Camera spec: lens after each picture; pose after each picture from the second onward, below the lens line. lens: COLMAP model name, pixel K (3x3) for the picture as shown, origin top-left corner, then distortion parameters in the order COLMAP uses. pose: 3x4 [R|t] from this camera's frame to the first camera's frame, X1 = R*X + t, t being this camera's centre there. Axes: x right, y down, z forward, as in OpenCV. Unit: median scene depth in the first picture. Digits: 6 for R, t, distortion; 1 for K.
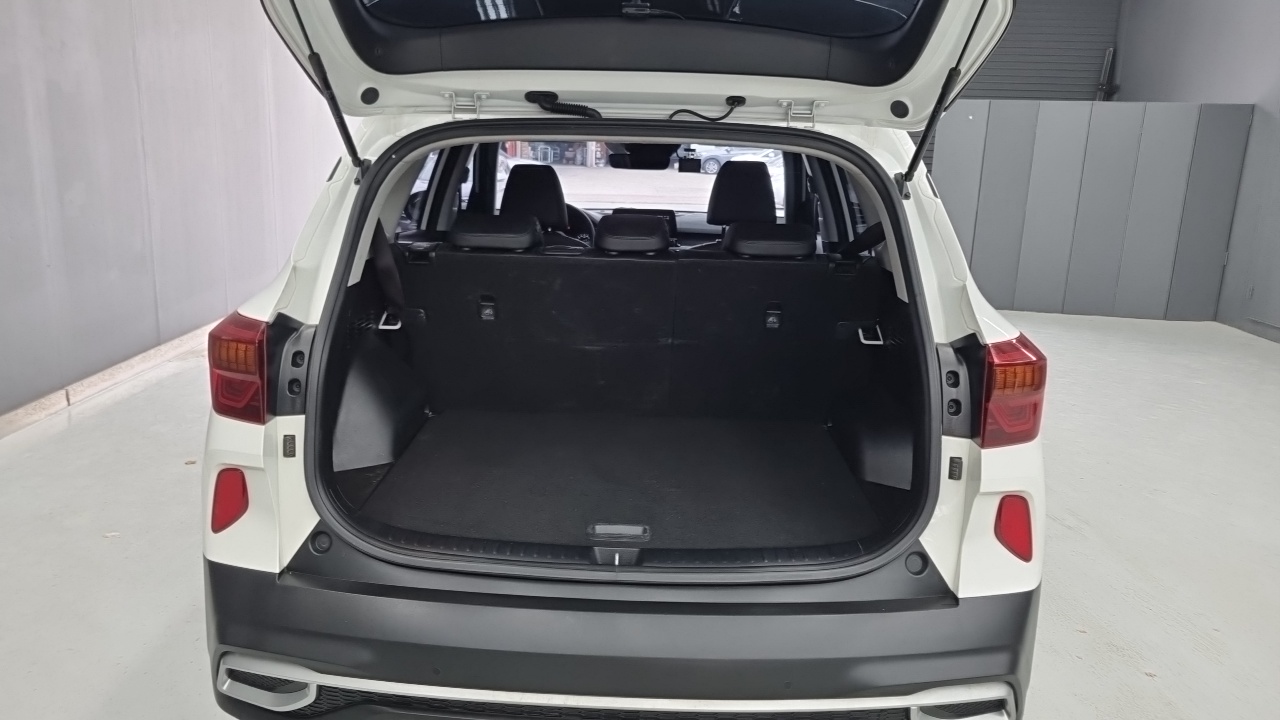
lens RADIAL K [[991.0, 0, 640.0], [0, 991.0, 360.0], [0, 0, 1]] dist [0.021344, -0.006071]
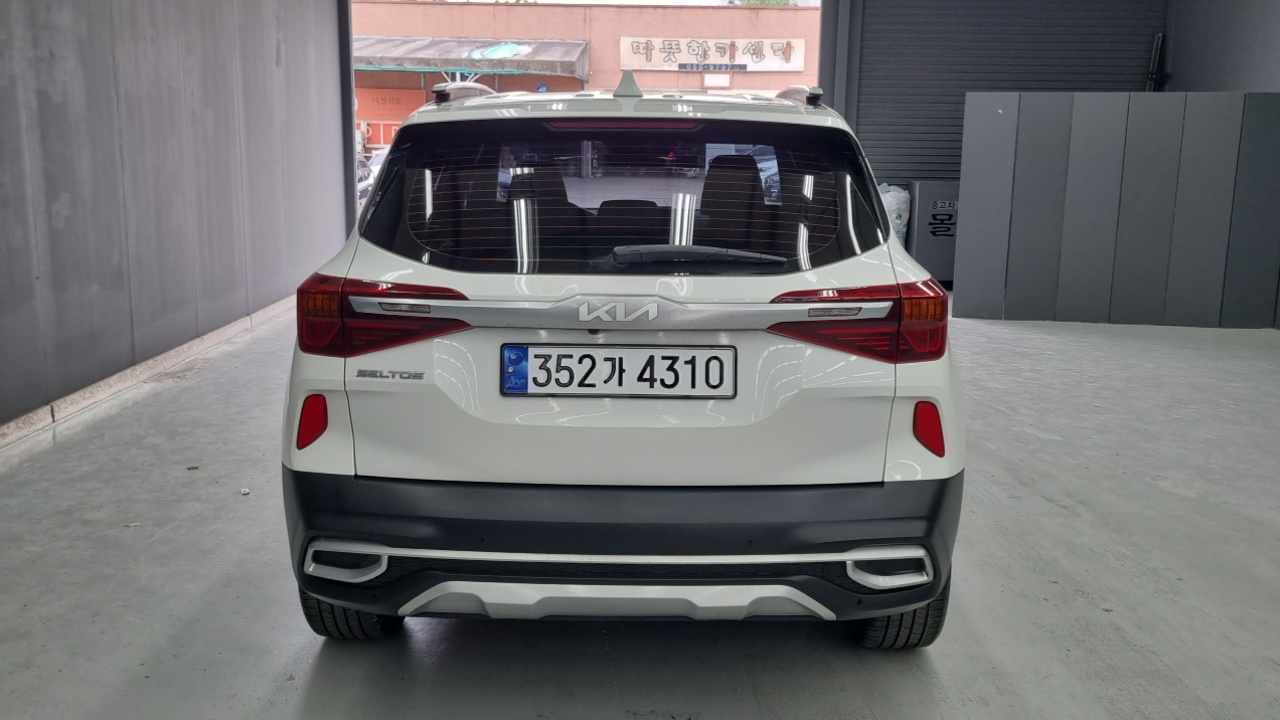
lens RADIAL K [[1261.4, 0, 665.0], [0, 1261.4, 359.6], [0, 0, 1]] dist [0.033161, -0.008502]
pose [[0.999755, -0.019286, 0.010849, 0.007897], [0.019812, 0.998523, -0.050583, 0.059667], [-0.009857, 0.050785, 0.998661, -0.241822]]
